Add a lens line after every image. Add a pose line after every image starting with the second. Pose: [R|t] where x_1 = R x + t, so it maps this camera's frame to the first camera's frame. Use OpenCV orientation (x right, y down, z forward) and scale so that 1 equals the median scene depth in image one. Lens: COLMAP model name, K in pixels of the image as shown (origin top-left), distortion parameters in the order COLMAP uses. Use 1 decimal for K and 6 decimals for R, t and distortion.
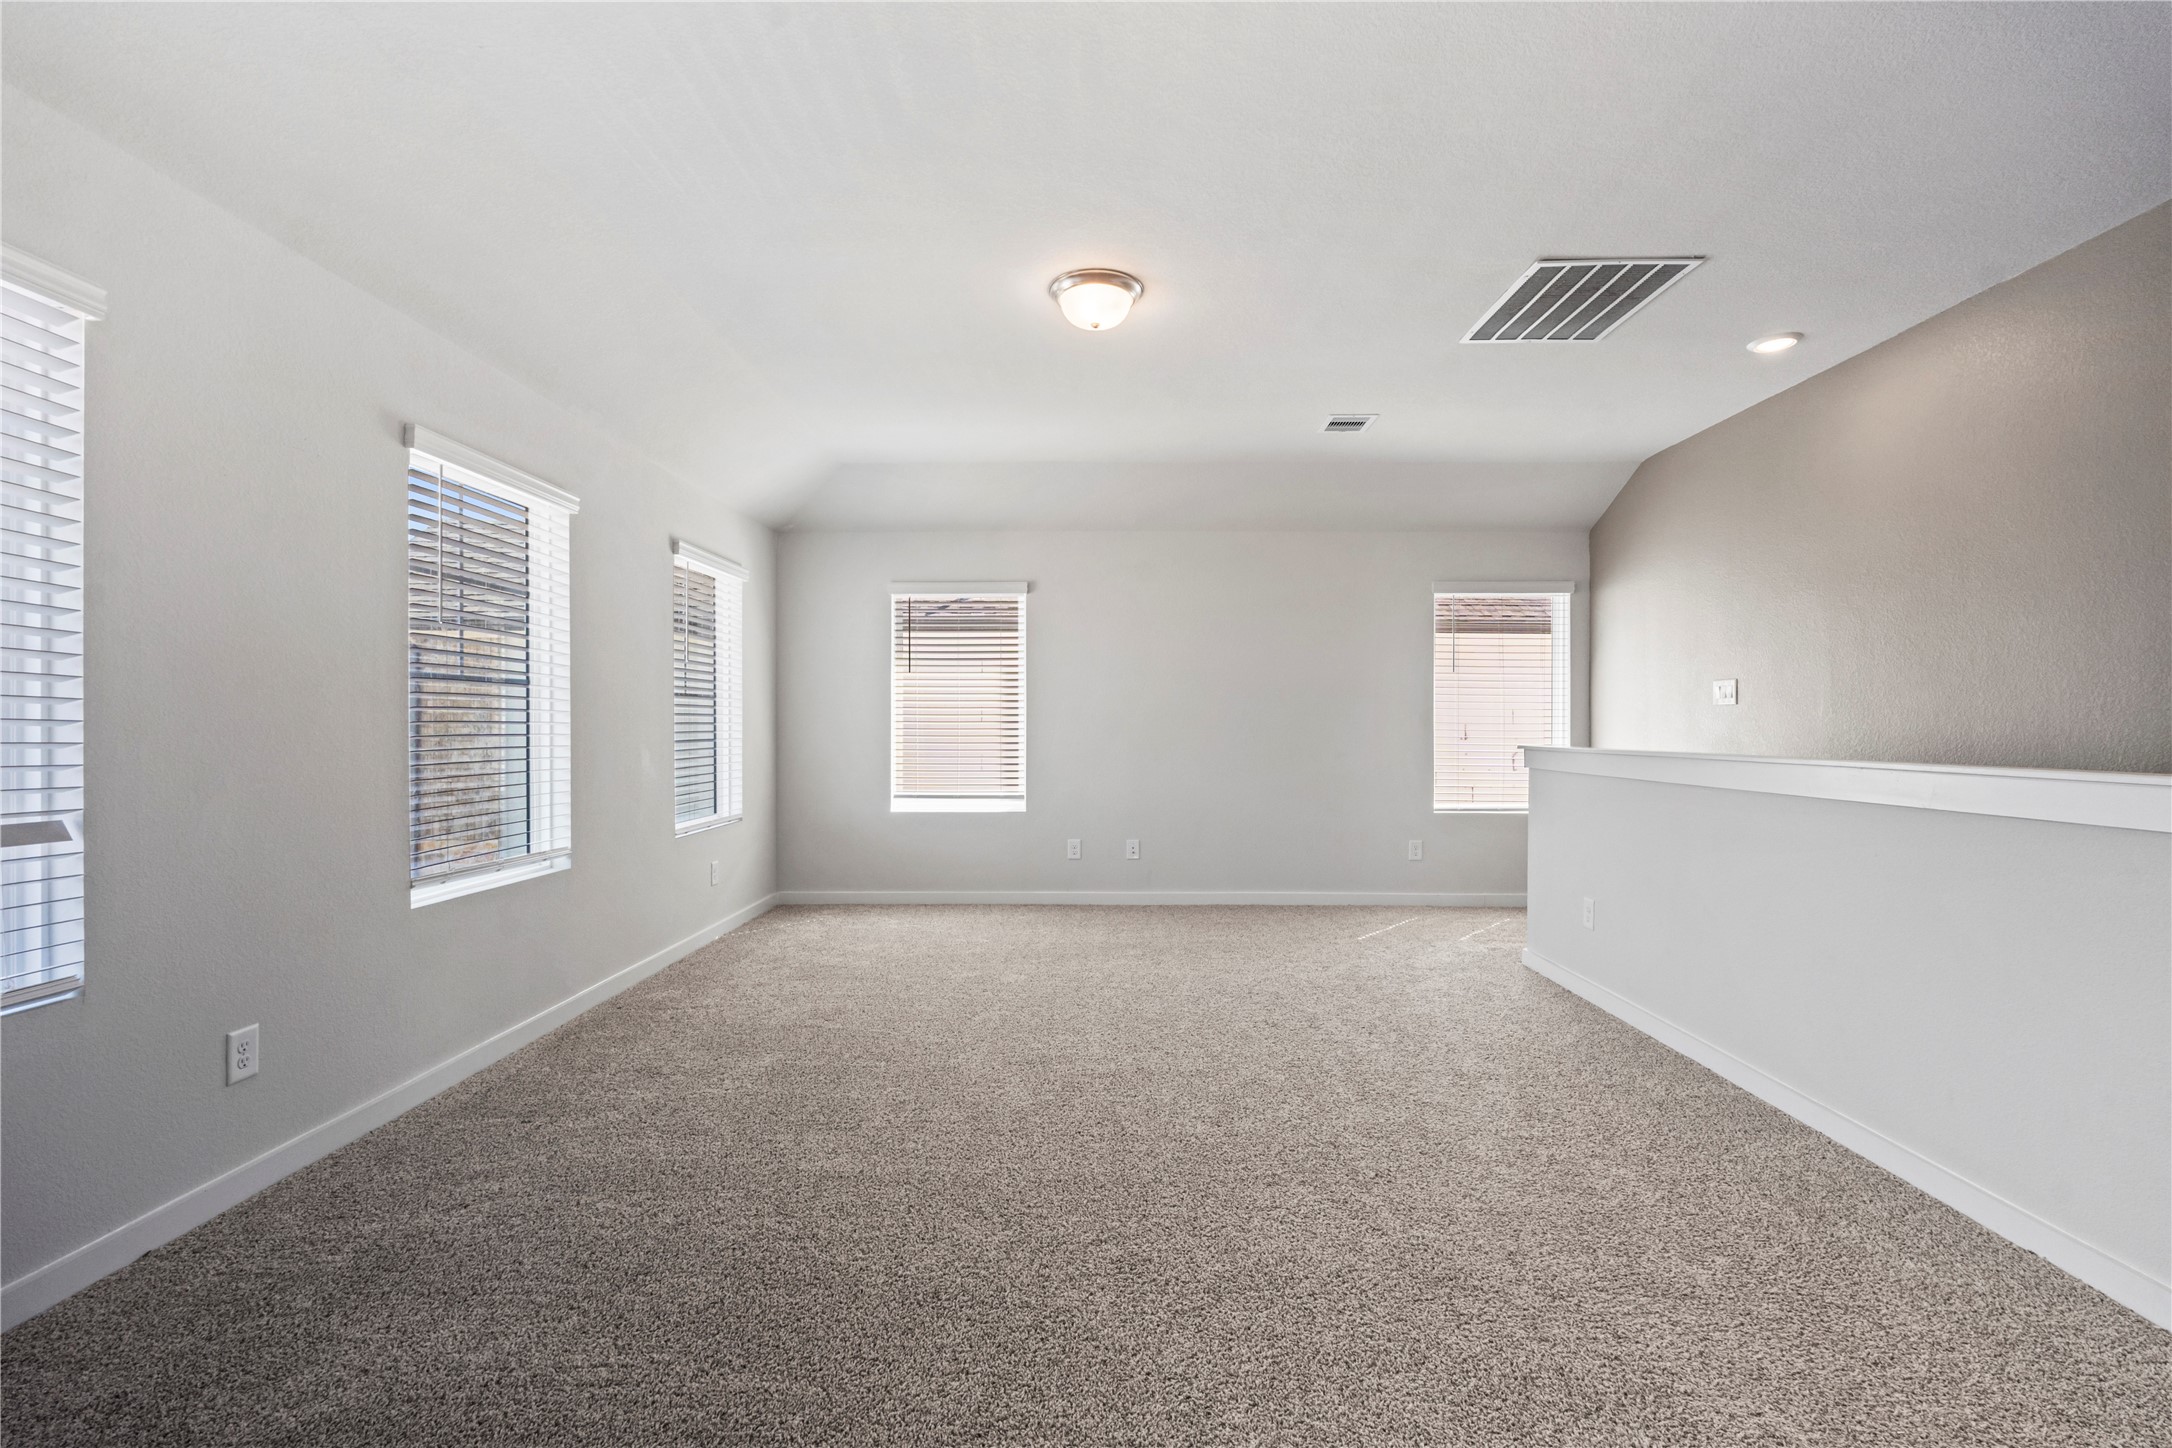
lens RADIAL K [[963.6, 0, 1083.1], [0, 963.6, 736.8], [0, 0, 1]] dist [0.001333, 0.000352]
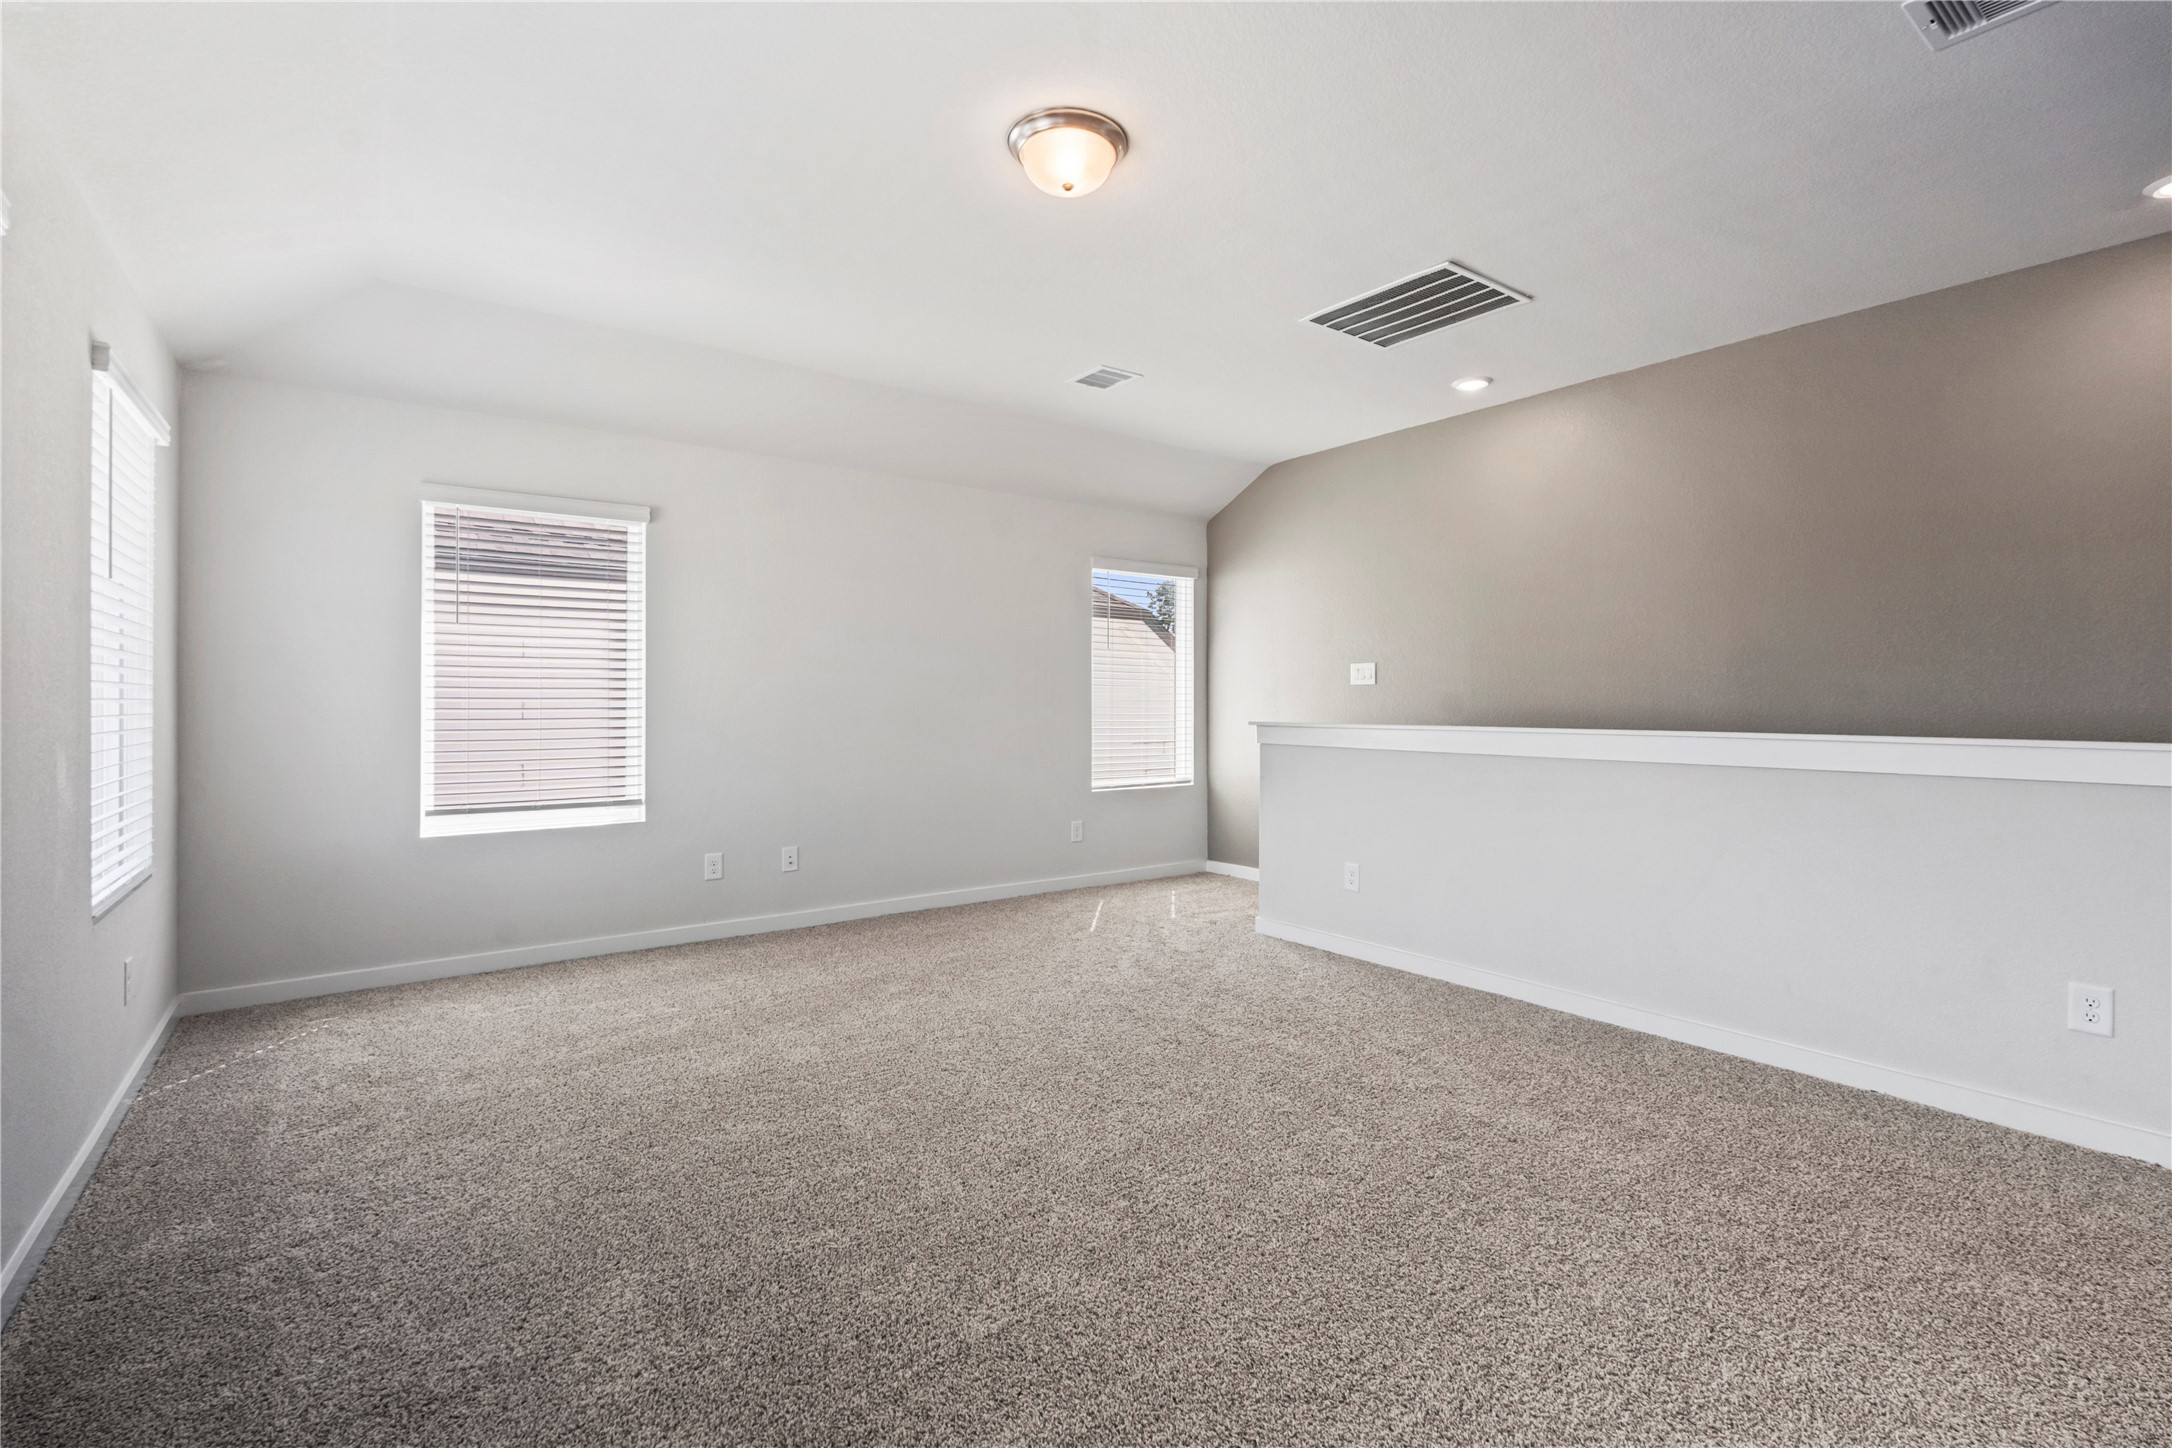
lens RADIAL K [[992.8, 0, 1093.4], [0, 992.8, 711.0], [0, 0, 1]] dist [0.002218, 0.000475]
pose [[0.787202, -0.007054, 0.616655, -0.309832], [0.008938, 0.999960, 0.000028, -0.003915], [-0.616630, 0.005490, 0.787234, 0.241063]]
